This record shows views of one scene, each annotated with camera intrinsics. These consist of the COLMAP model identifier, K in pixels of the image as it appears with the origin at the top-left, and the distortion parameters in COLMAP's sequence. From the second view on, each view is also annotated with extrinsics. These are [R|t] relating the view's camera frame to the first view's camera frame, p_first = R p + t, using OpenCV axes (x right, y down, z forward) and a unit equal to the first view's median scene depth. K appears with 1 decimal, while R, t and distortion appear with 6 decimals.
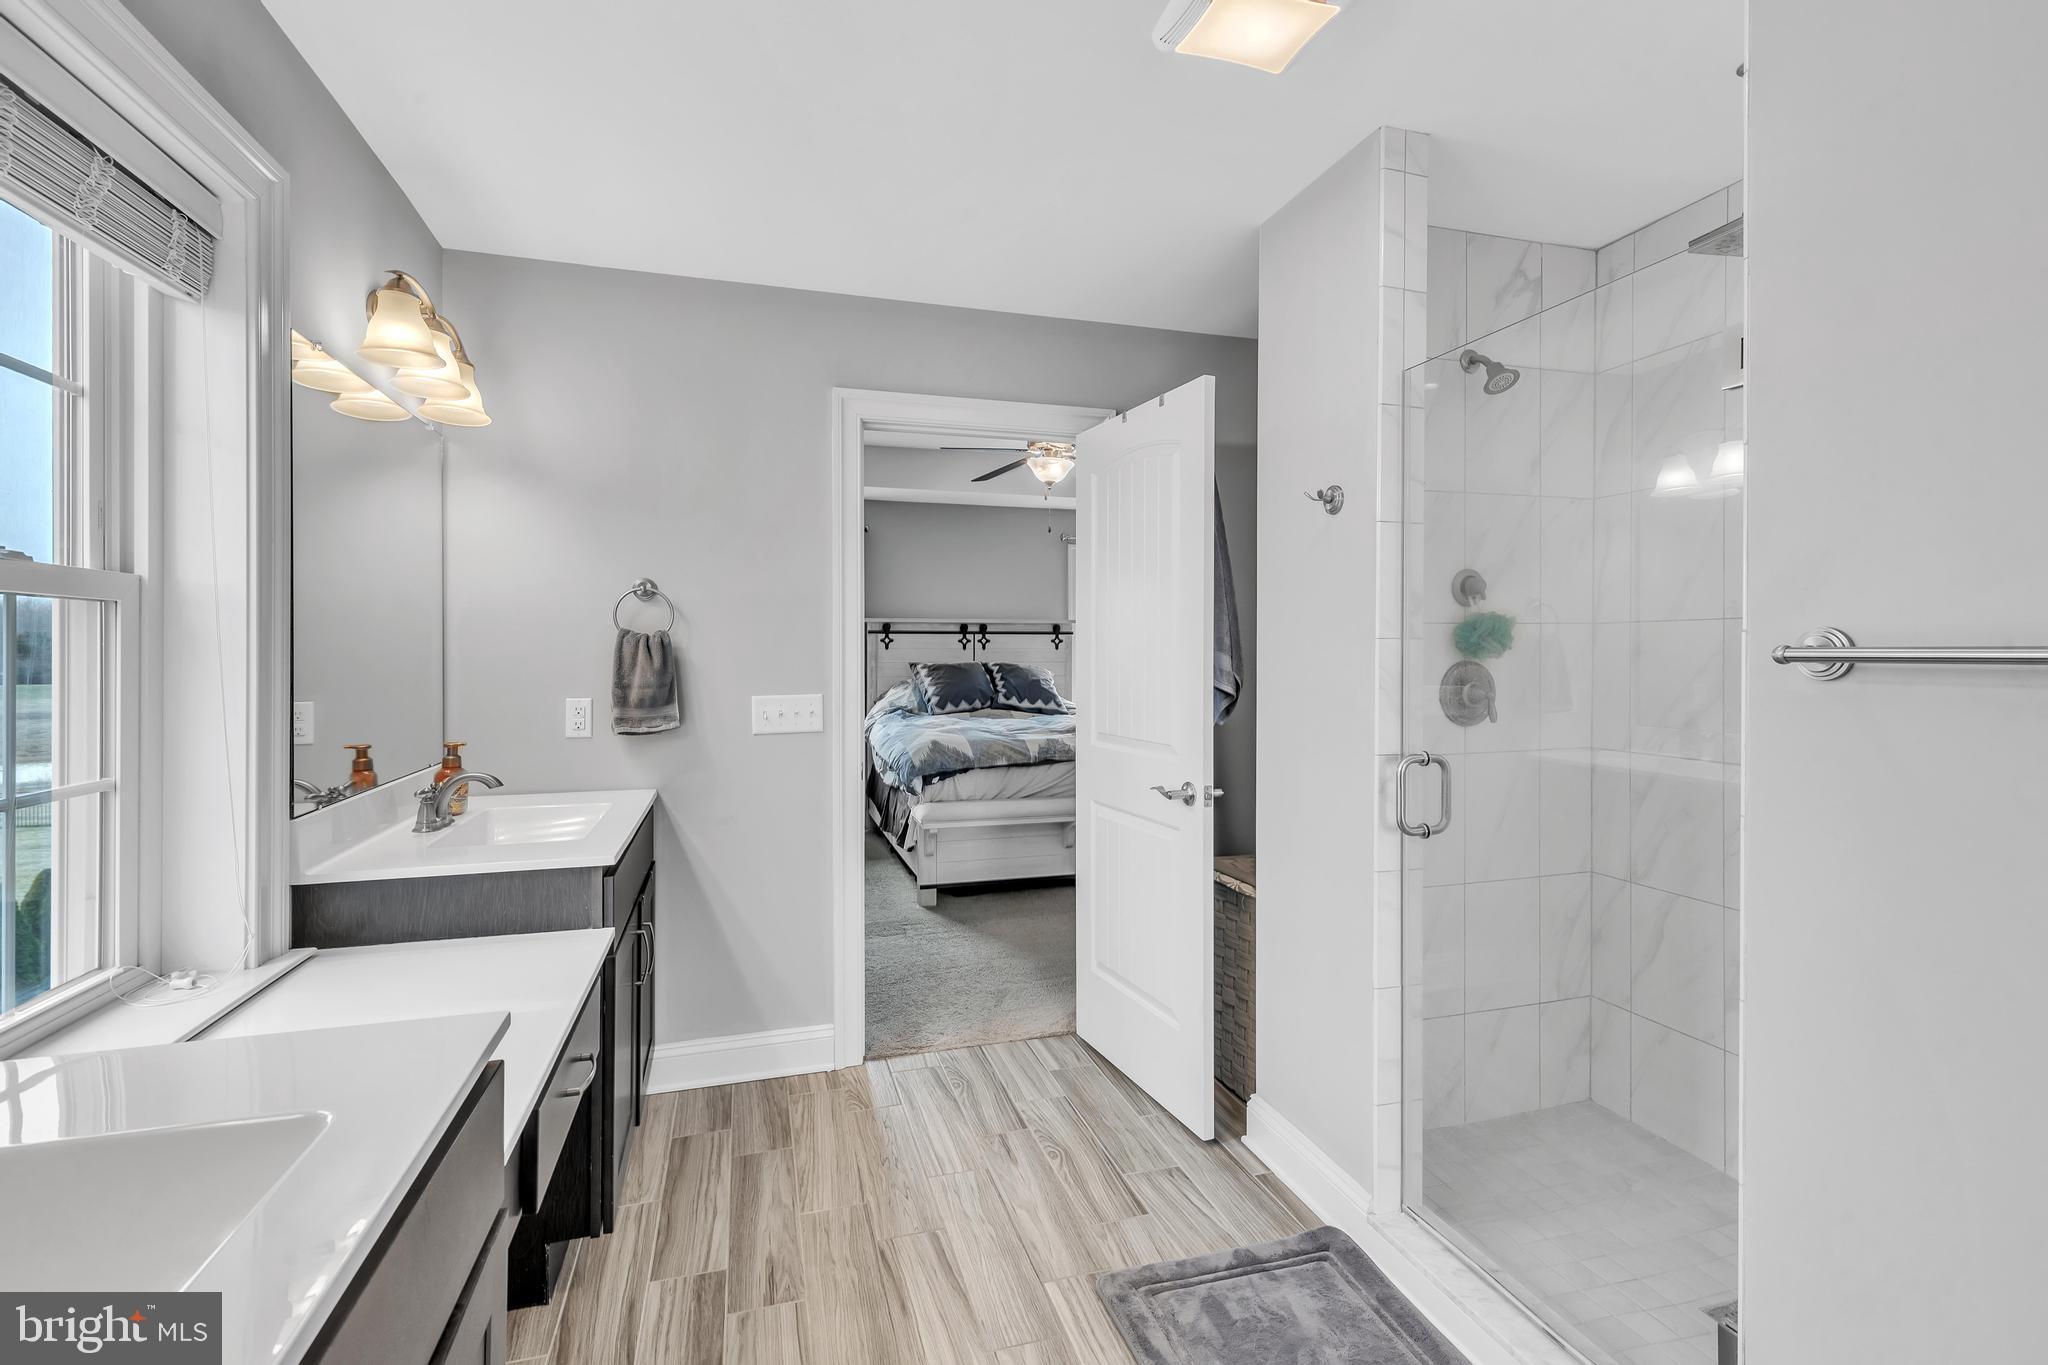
lens RADIAL K [[928.7, 0, 1026.9], [0, 928.7, 657.6], [0, 0, 1]] dist [0.002330, 0.000388]
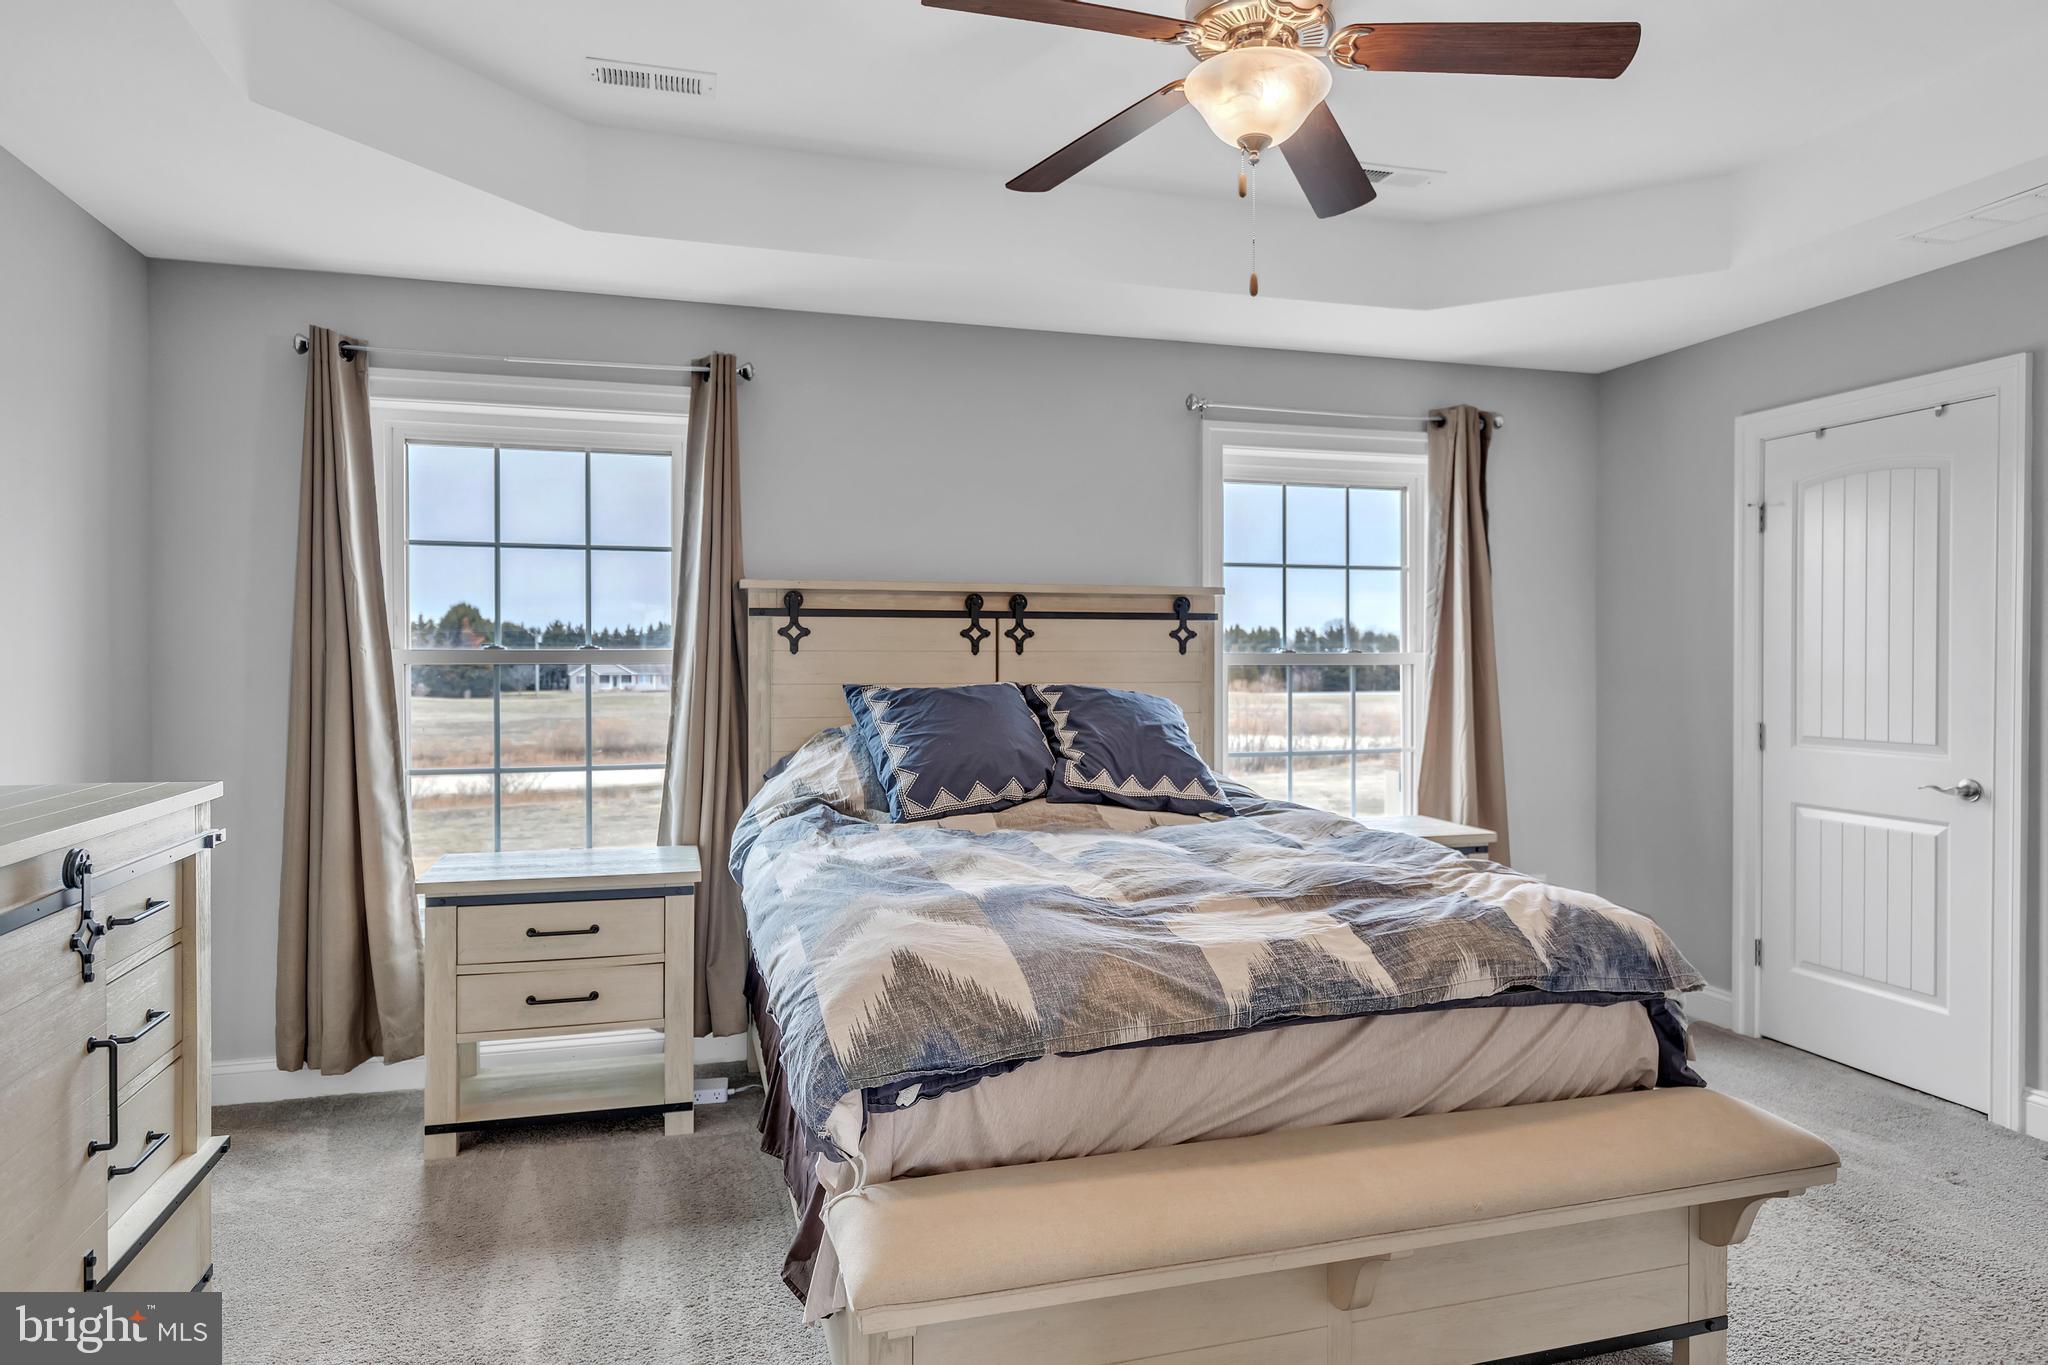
lens RADIAL K [[1215.2, 0, 1018.1], [0, 1215.2, 677.1], [0, 0, 1]] dist [0.002486, 0.001099]
pose [[0.999960, -0.001185, -0.008870, -0.046277], [0.001259, 0.999964, 0.008334, -0.002475], [0.008860, -0.008345, 0.999926, 0.475004]]
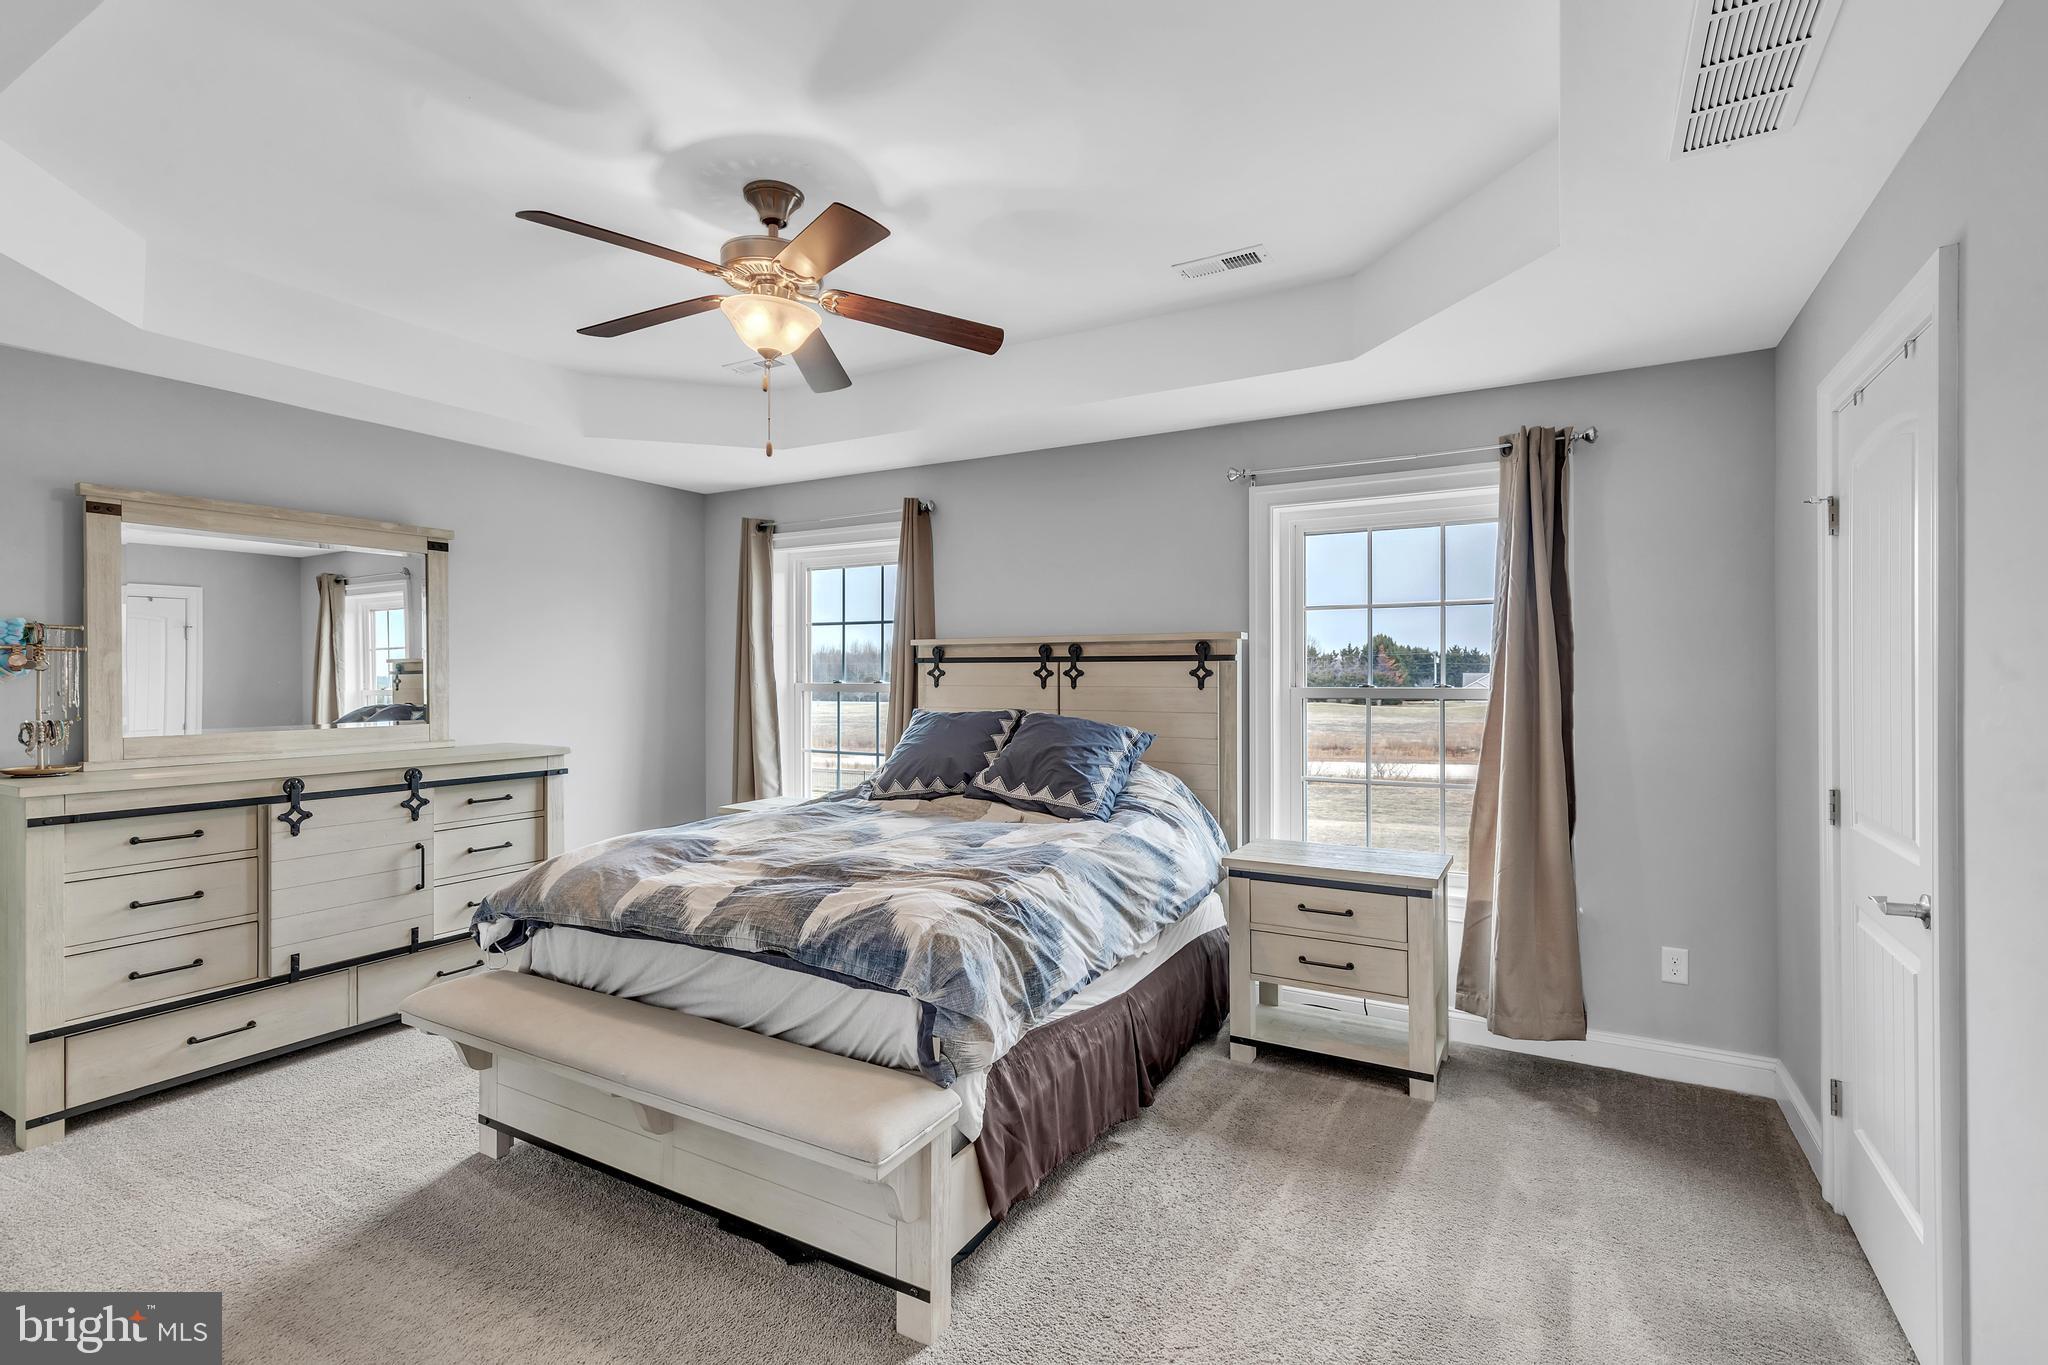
lens RADIAL K [[931.2, 0, 1025.9], [0, 931.2, 674.2], [0, 0, 1]] dist [0.005163, 0.000498]
pose [[0.690458, -0.001962, -0.723370, 0.391357], [-0.004400, 0.999966, -0.006912, -0.014518], [0.723359, 0.007955, 0.690426, 0.635808]]
